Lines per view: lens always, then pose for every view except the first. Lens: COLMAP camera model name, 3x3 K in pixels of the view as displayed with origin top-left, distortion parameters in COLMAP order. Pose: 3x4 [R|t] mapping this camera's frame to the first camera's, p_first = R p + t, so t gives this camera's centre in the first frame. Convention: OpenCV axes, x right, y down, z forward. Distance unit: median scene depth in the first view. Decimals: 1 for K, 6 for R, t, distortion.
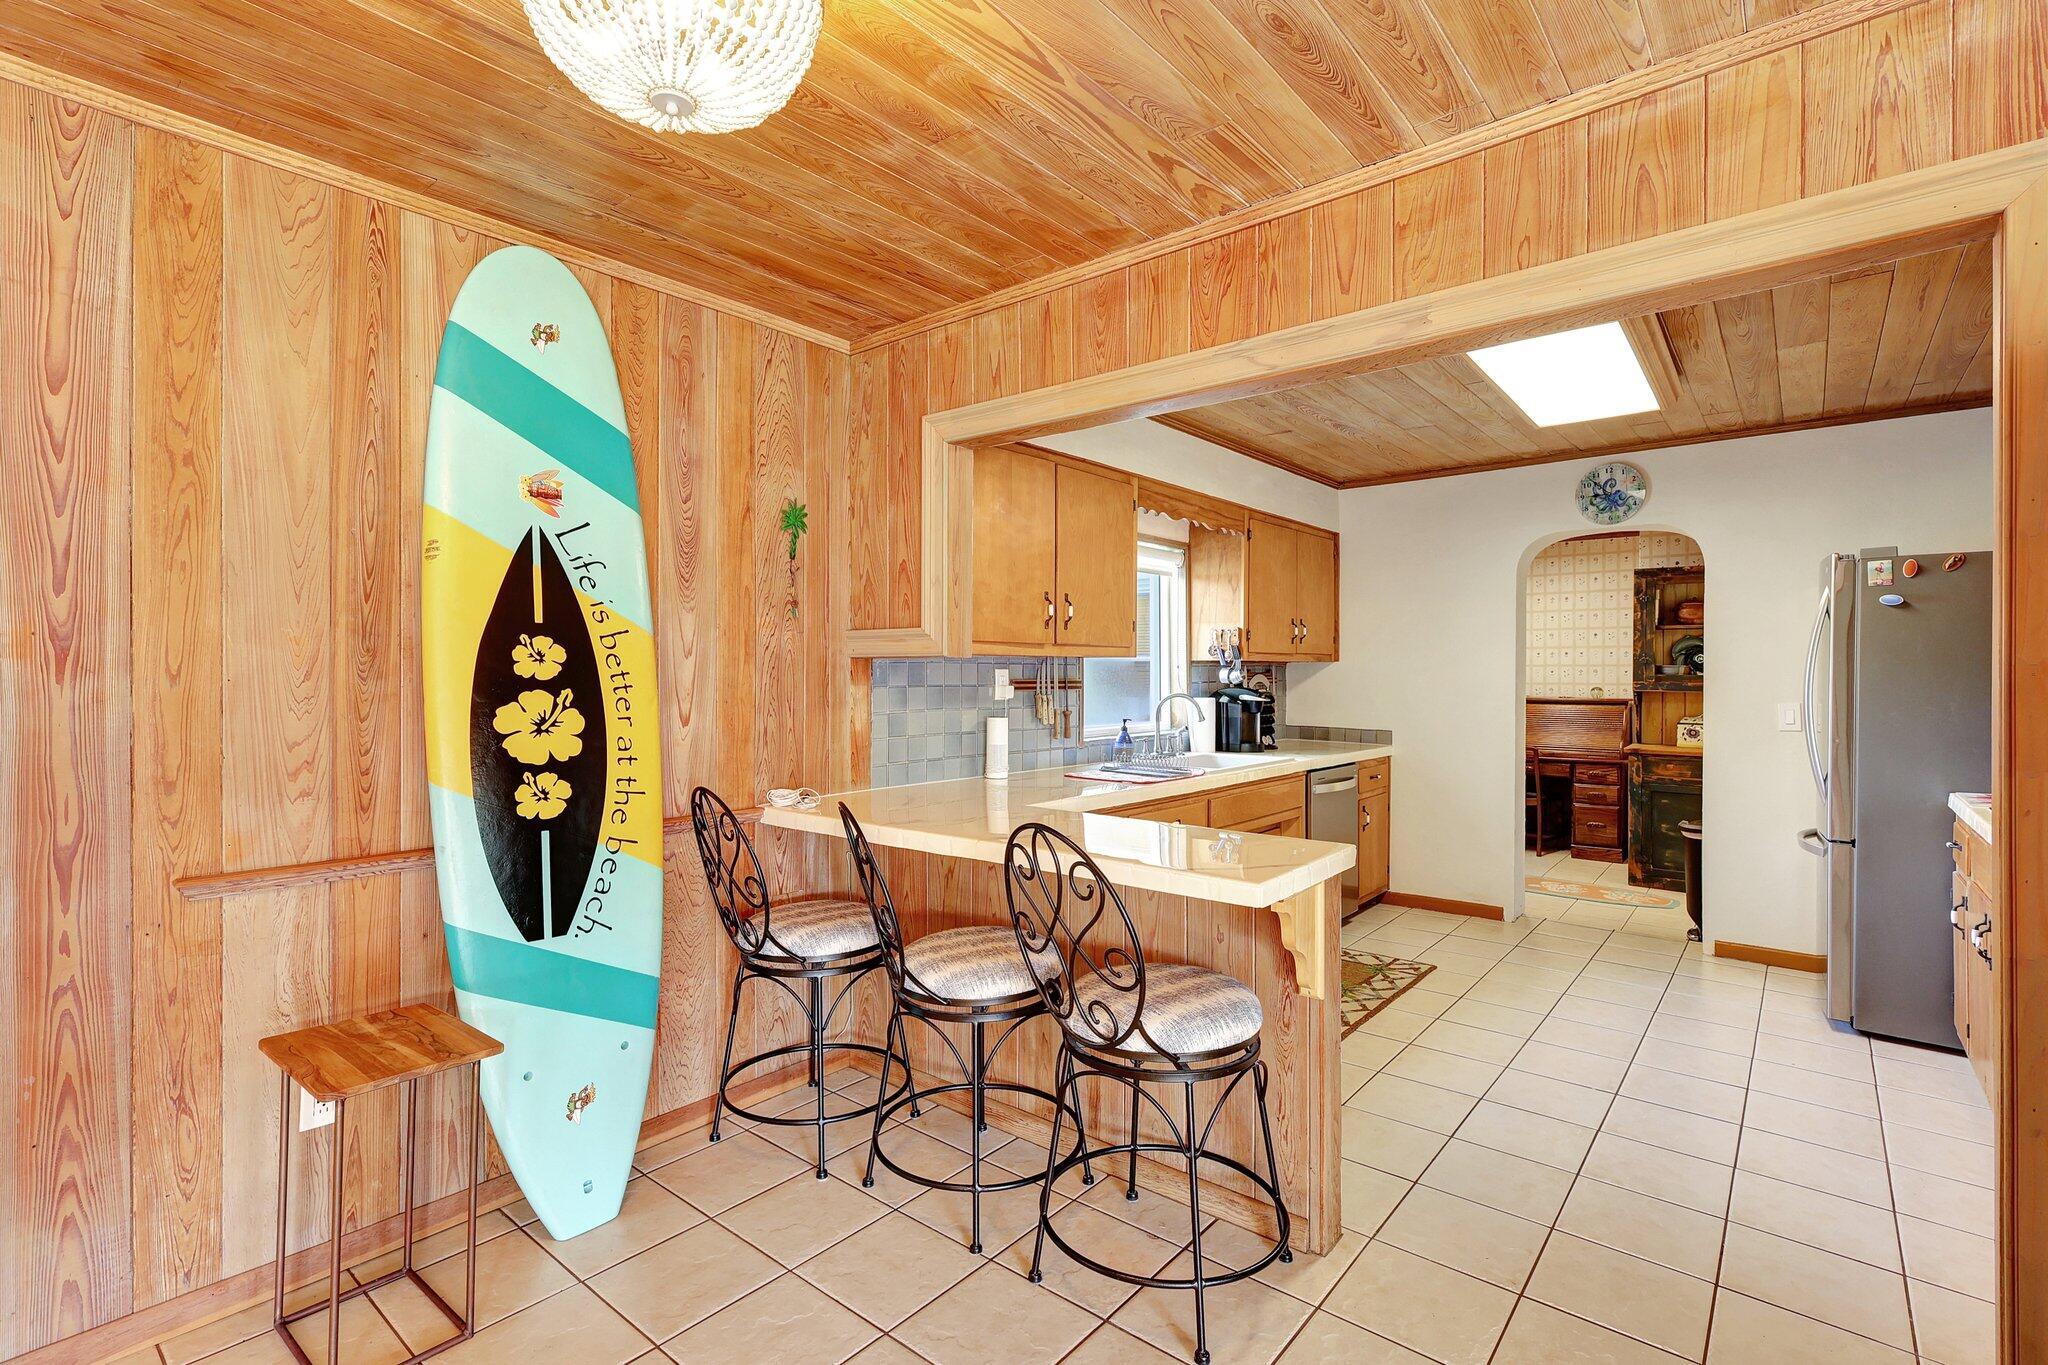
lens RADIAL K [[956.9, 0, 1028.0], [0, 956.9, 668.1], [0, 0, 1]] dist [0.000295, -0.000068]
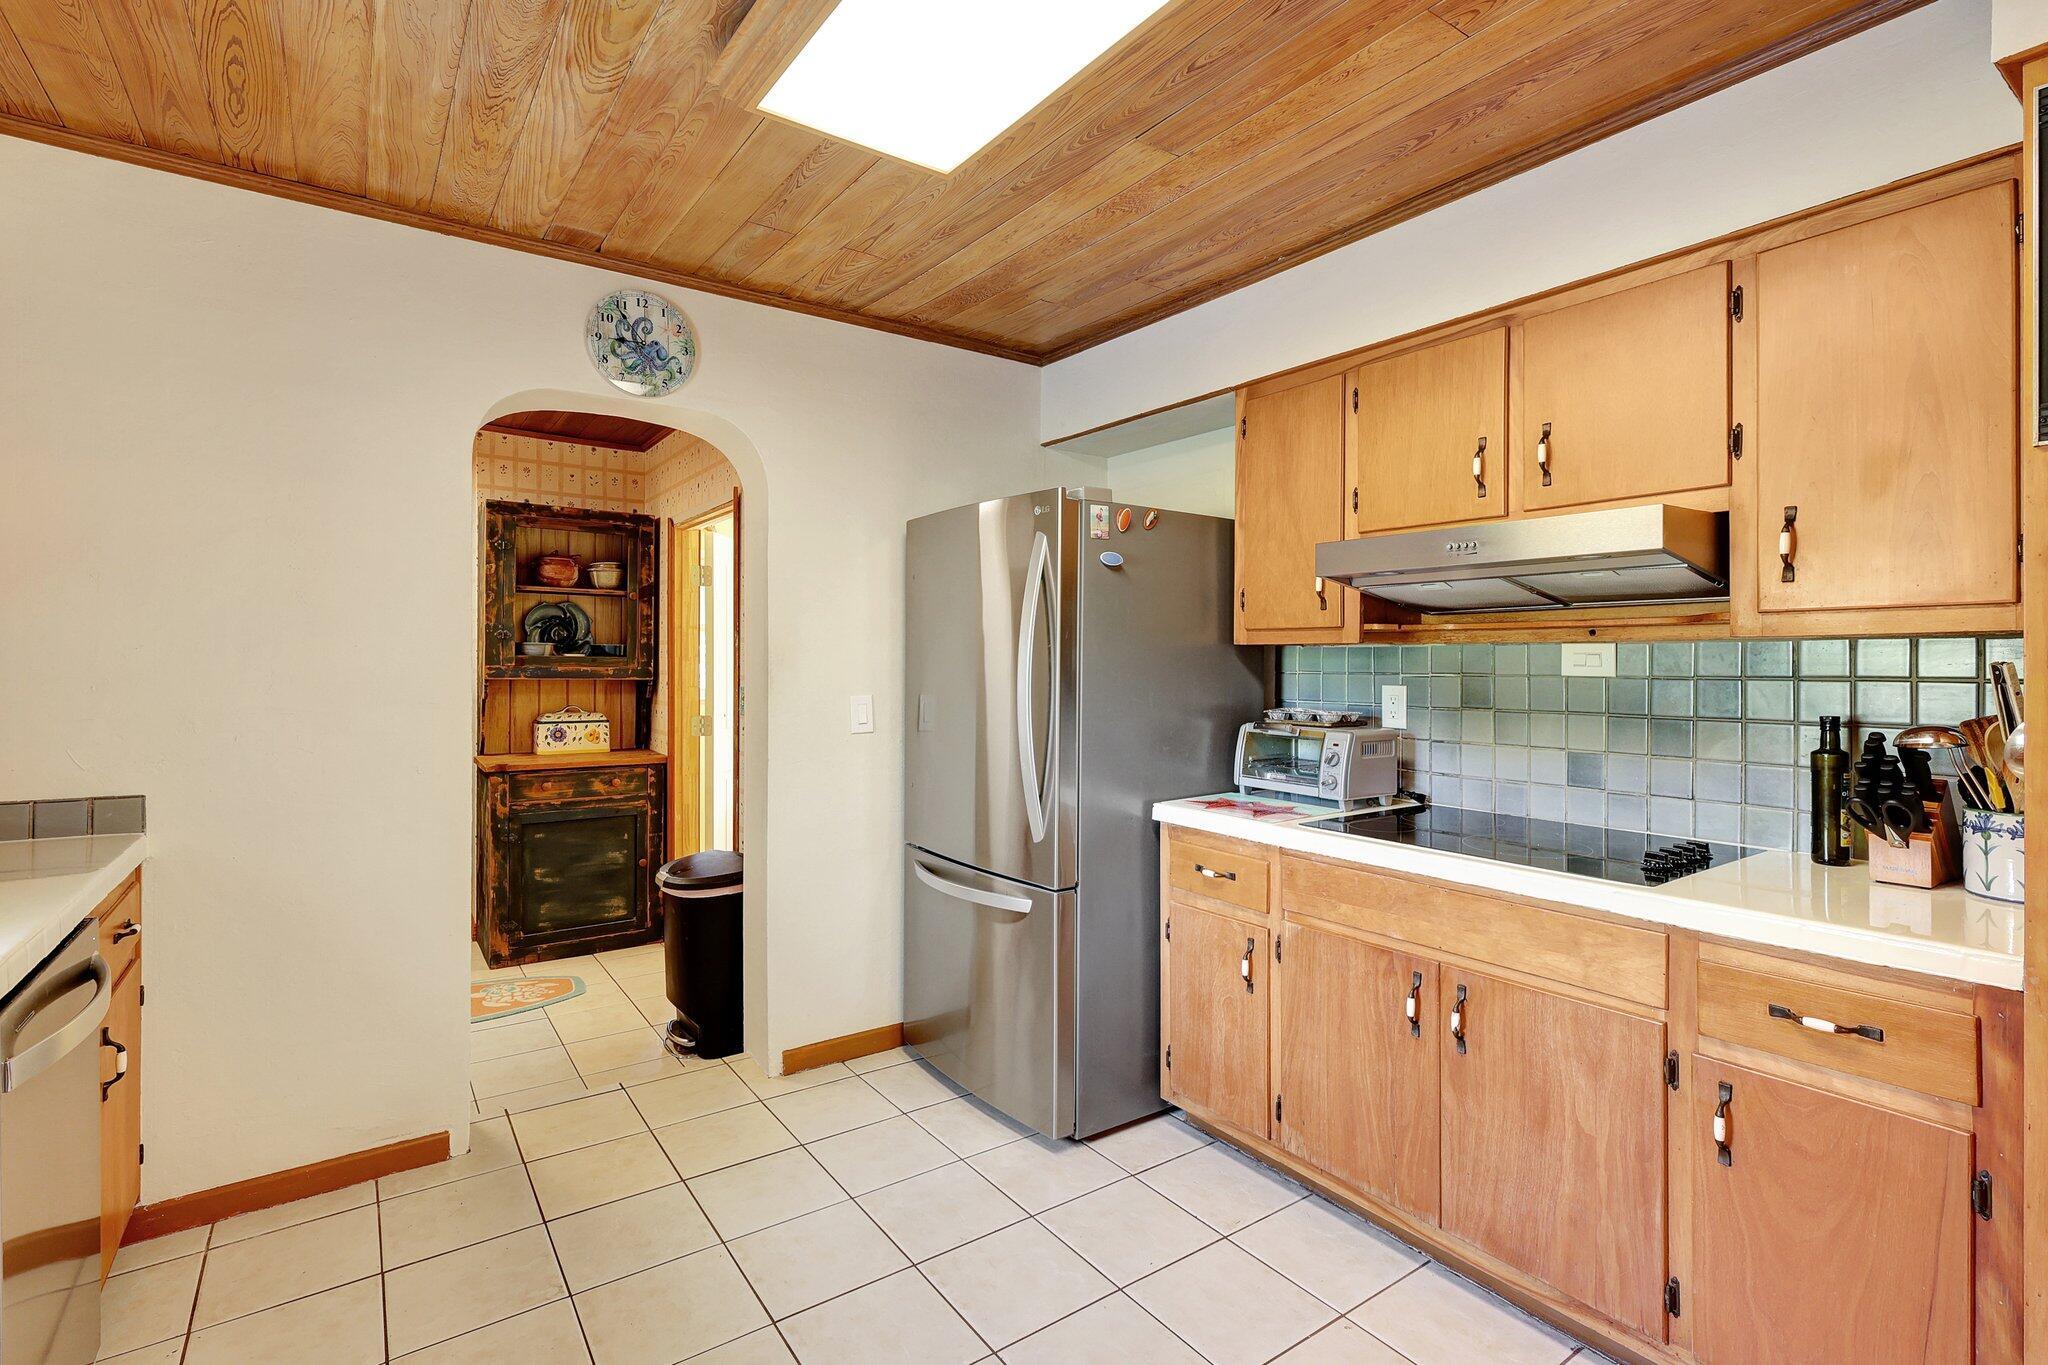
lens RADIAL K [[956.9, 0, 1028.0], [0, 956.9, 668.1], [0, 0, 1]] dist [0.000295, -0.000068]
pose [[0.256704, -0.005452, 0.966475, 0.103198], [-0.012047, 0.999888, 0.008841, 0.007315], [-0.966415, -0.013913, 0.256610, 0.614670]]
